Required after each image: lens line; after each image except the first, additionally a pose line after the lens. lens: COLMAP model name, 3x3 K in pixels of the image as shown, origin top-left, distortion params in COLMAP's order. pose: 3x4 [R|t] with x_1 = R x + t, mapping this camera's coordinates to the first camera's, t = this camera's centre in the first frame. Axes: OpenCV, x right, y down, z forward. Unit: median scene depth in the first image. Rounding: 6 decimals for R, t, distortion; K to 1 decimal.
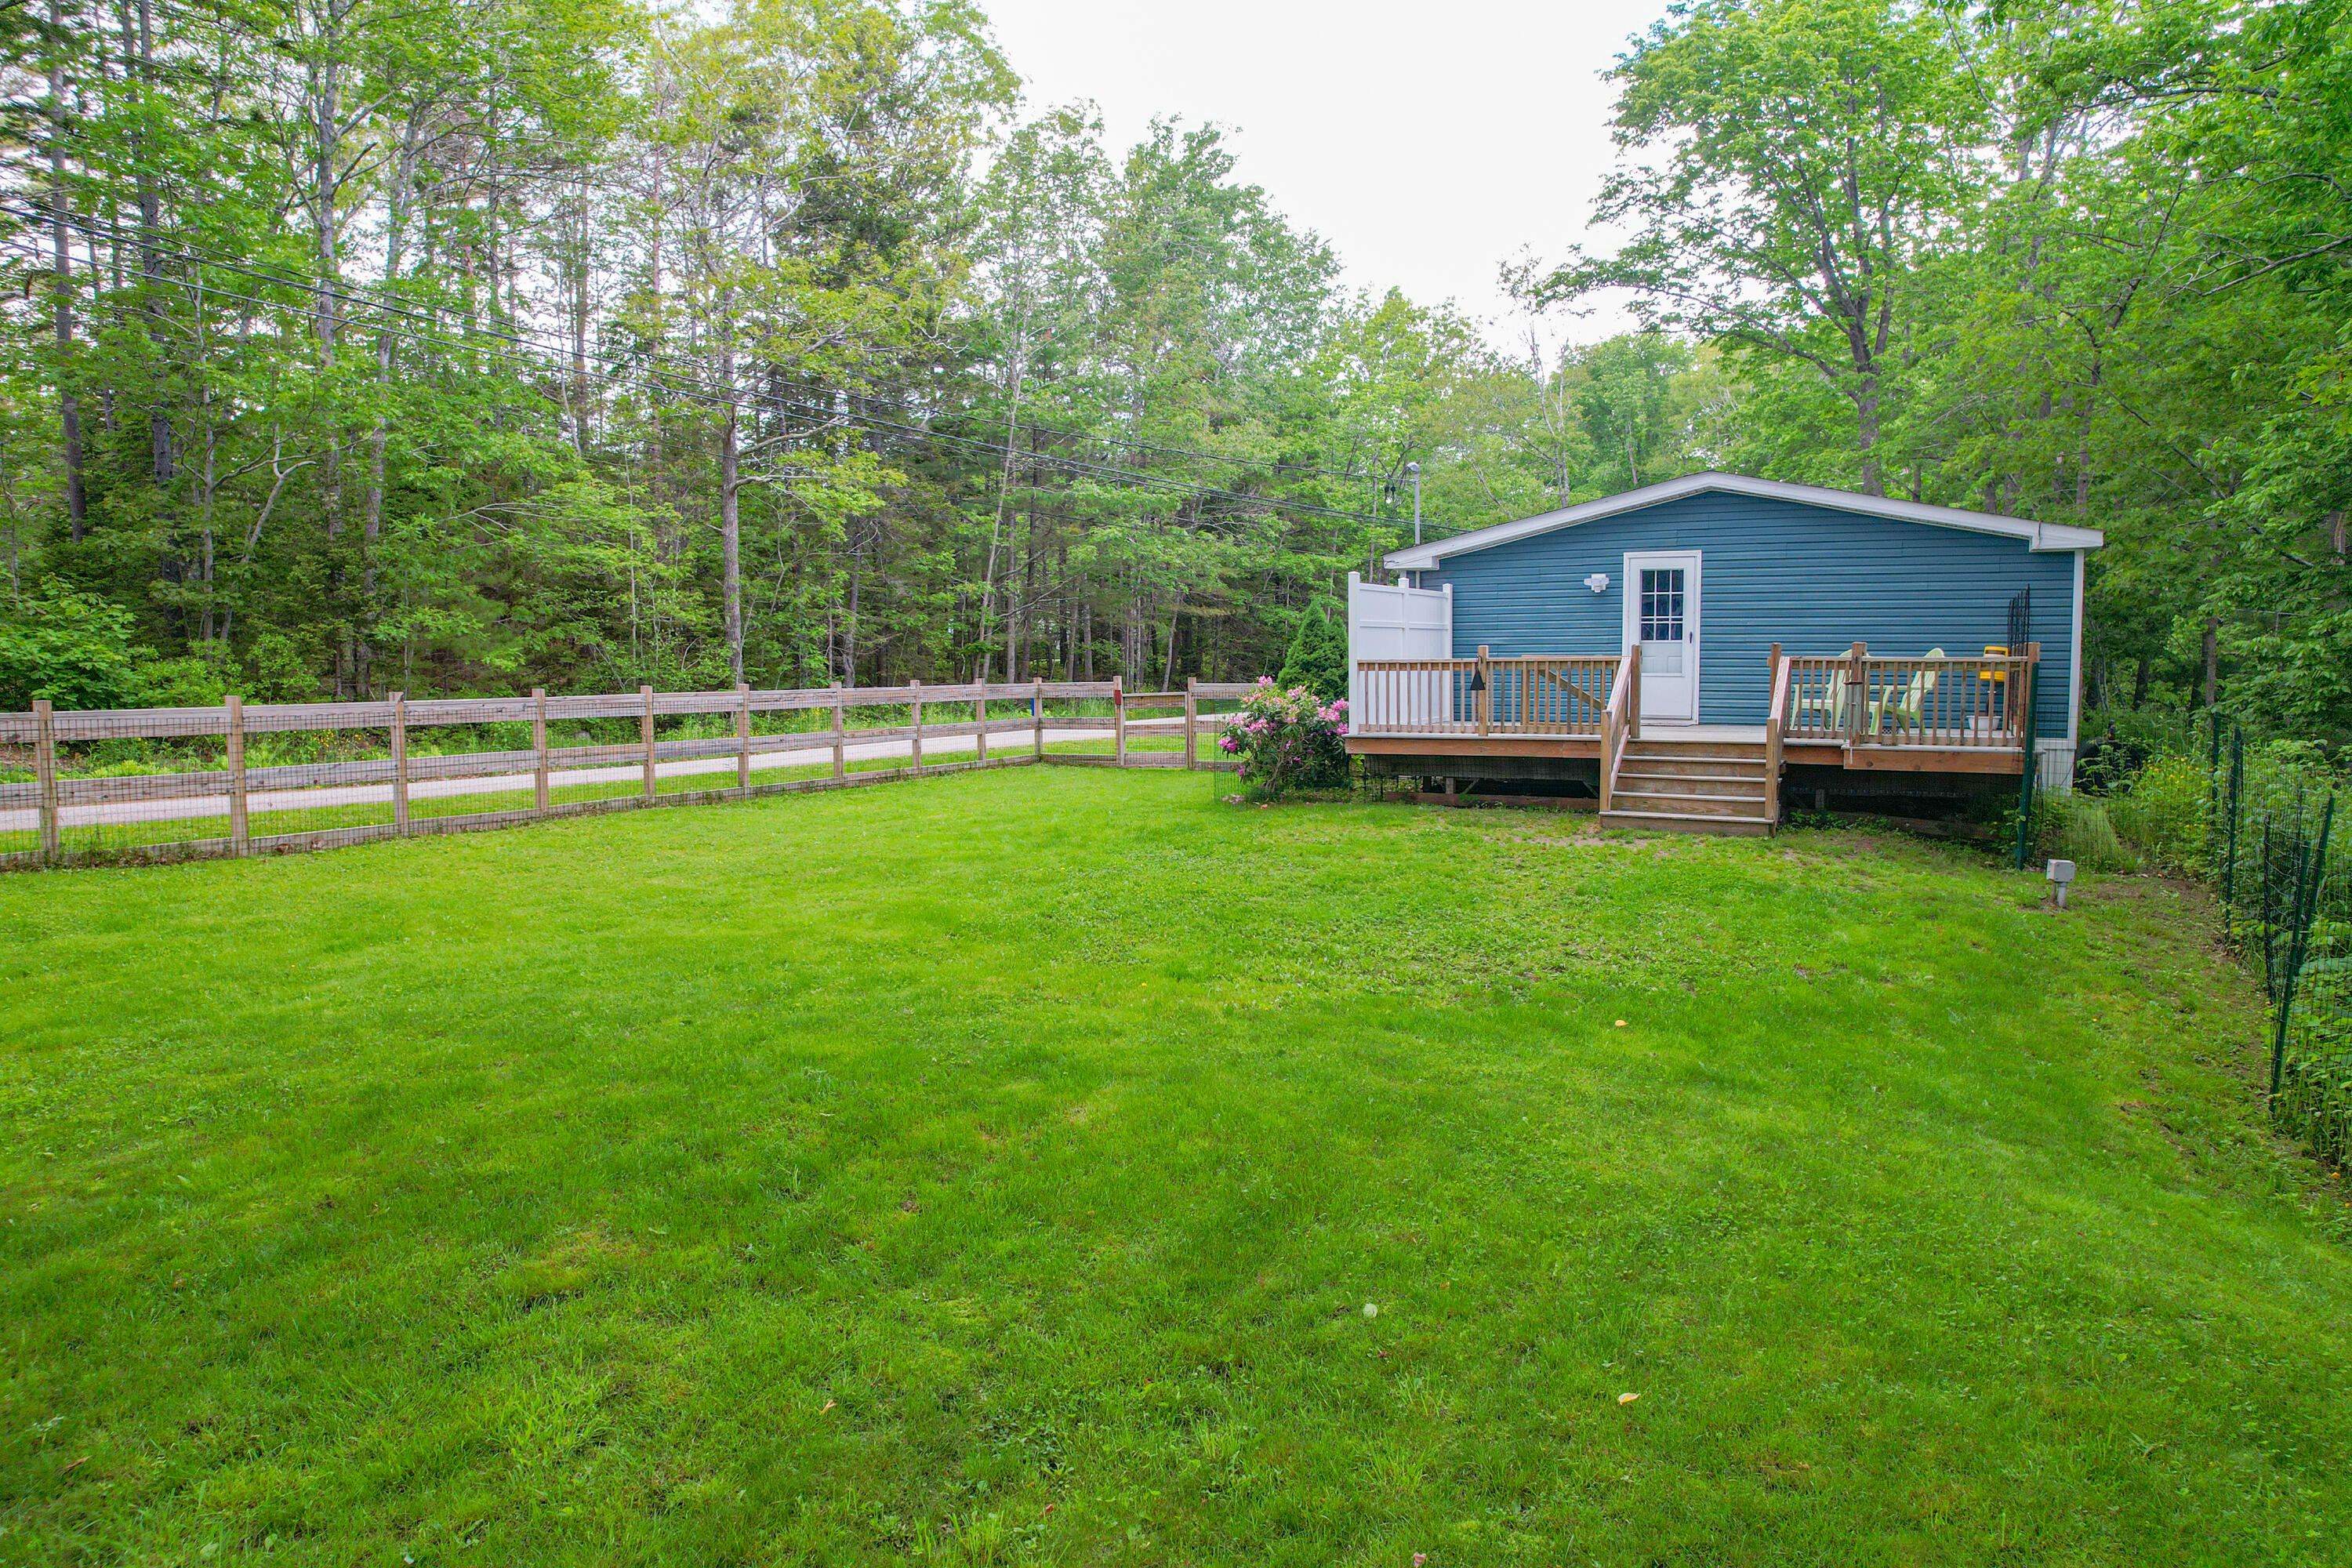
lens RADIAL K [[1505.4, 0, 1187.5], [0, 1505.4, 777.3], [0, 0, 1]] dist [-0.066121, 0.054734]
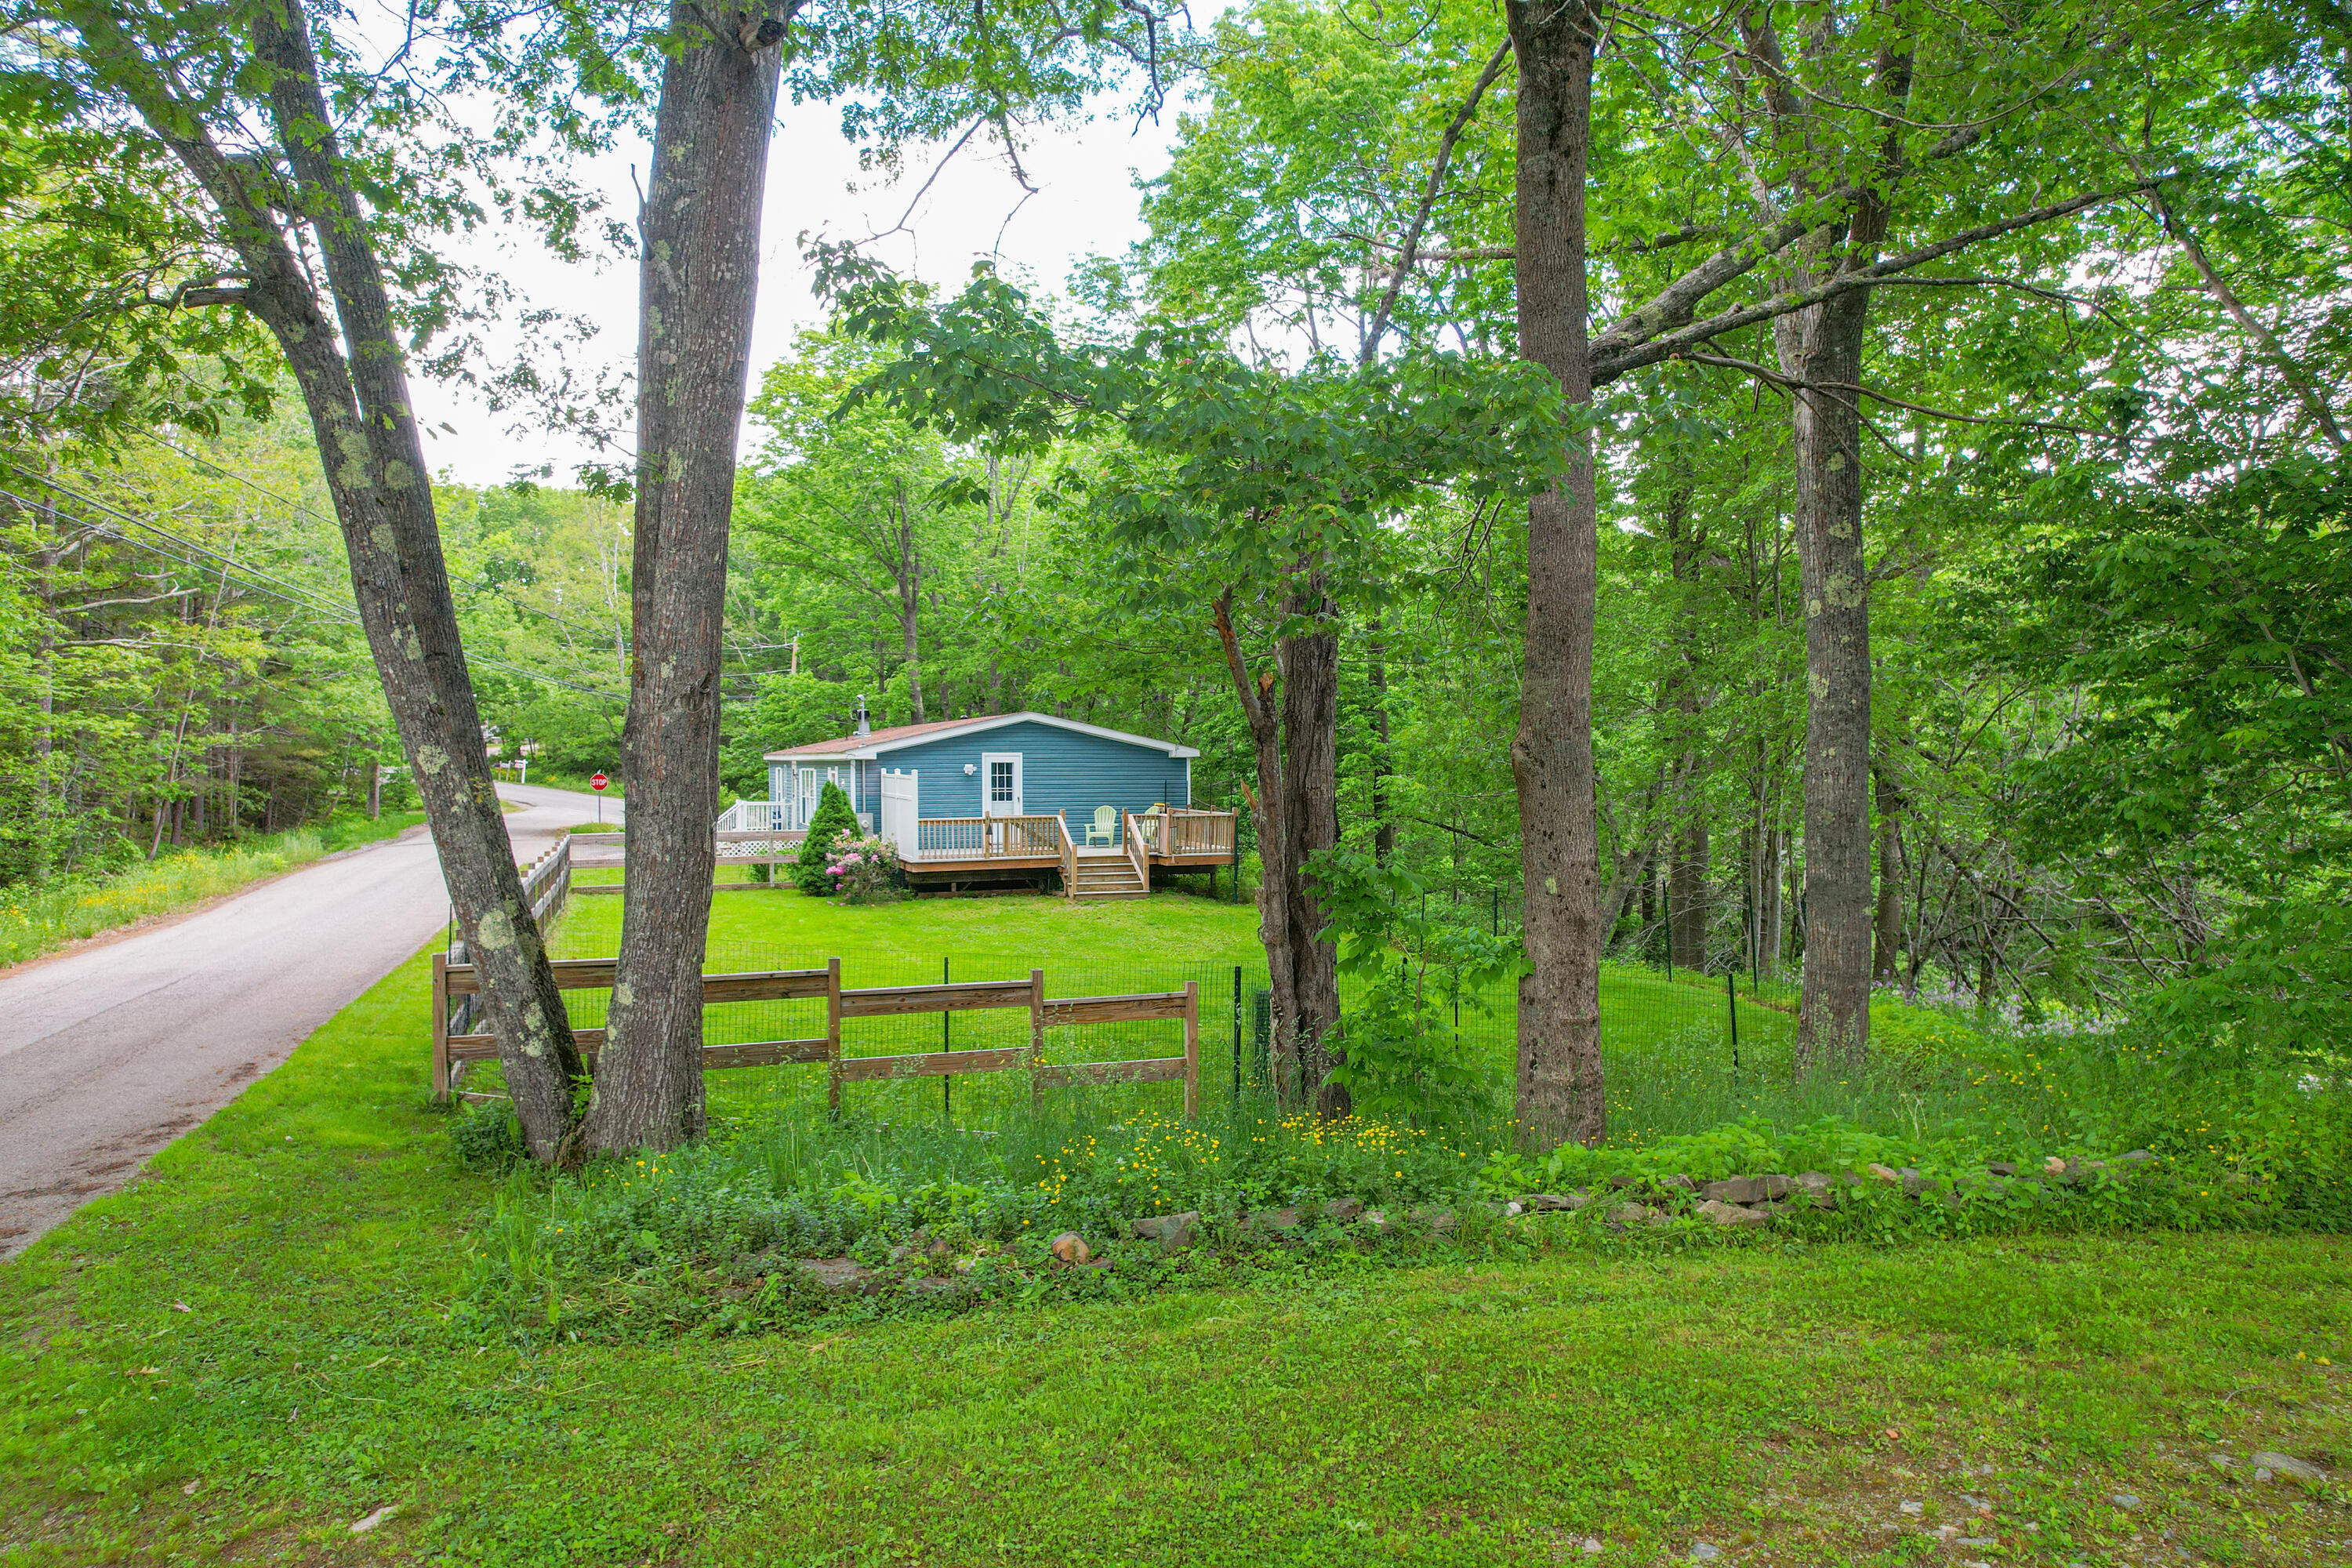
lens RADIAL K [[1505.4, 0, 1187.3], [0, 1505.4, 763.4], [0, 0, 1]] dist [-0.066121, 0.054734]
pose [[0.663120, 0.000015, 0.748513, -0.904652], [0.059908, 0.996791, -0.053094, -0.026878], [-0.746112, 0.080050, 0.660991, -0.380692]]
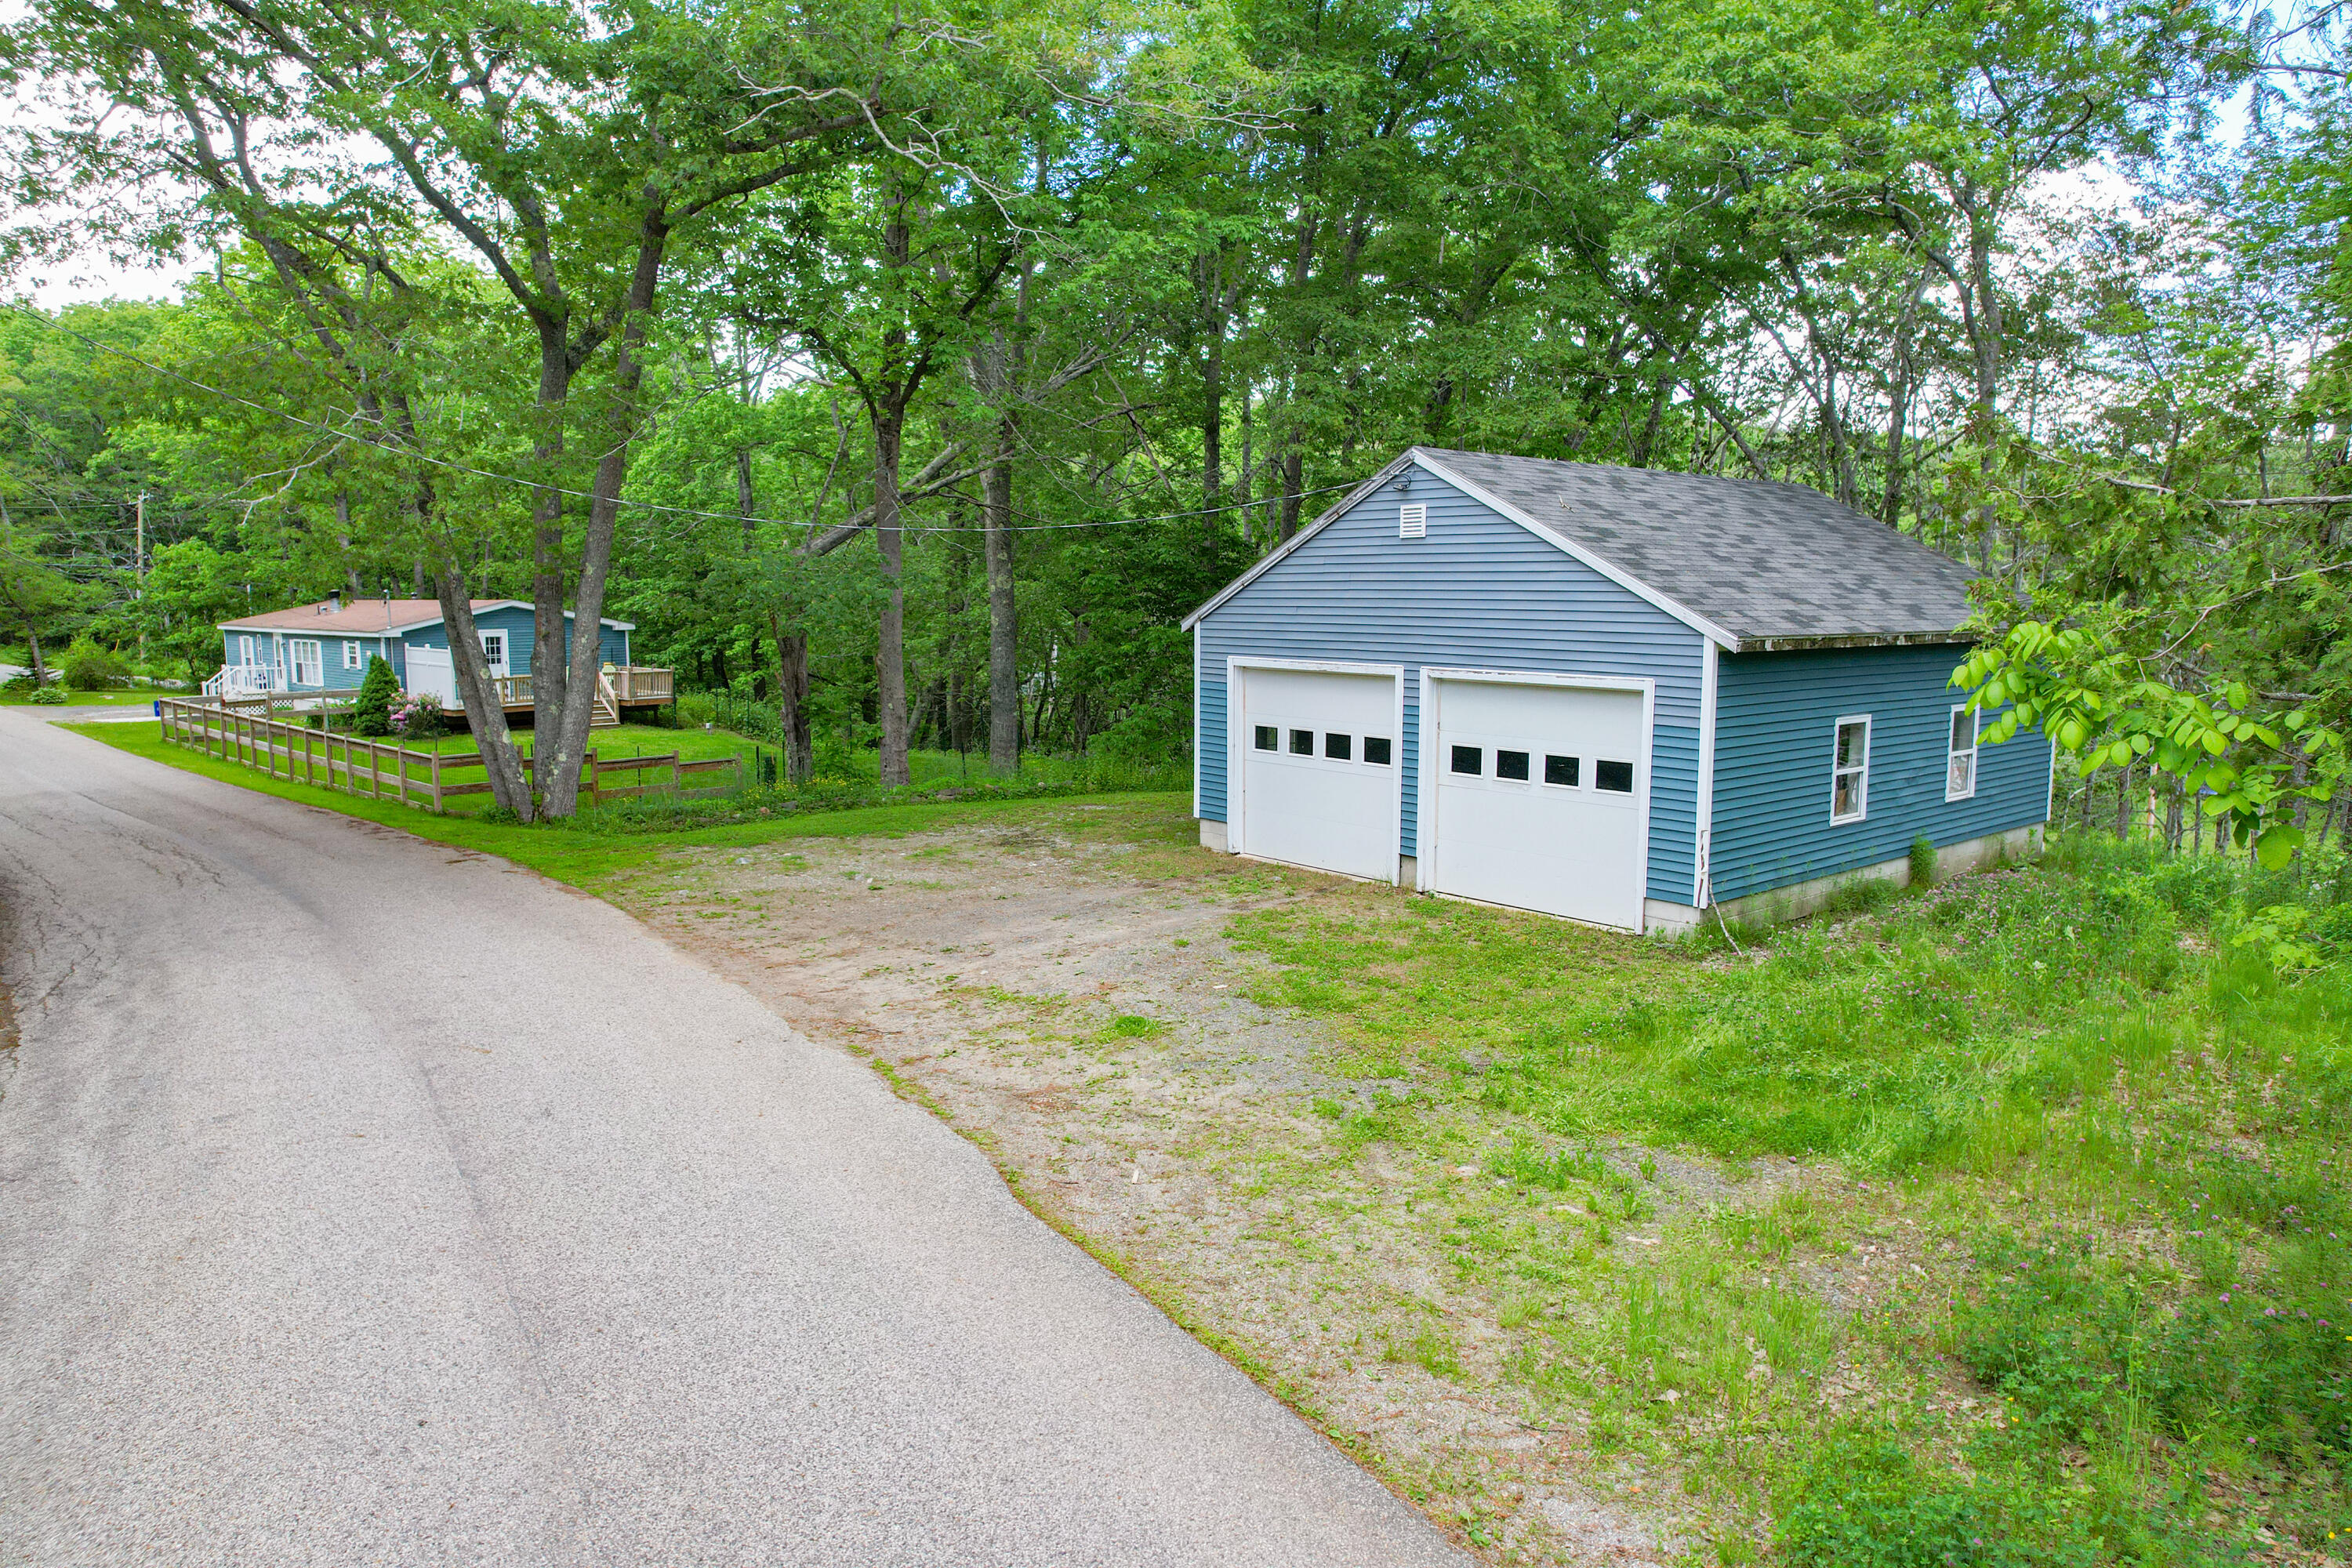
lens RADIAL K [[1505.4, 0, 1162.0], [0, 1505.4, 775.6], [0, 0, 1]] dist [-0.066121, 0.054734]
pose [[0.287389, -0.115146, 0.950868, -1.804135], [0.078226, 0.992253, 0.096514, -0.059562], [-0.954614, 0.046645, 0.294169, -0.833700]]
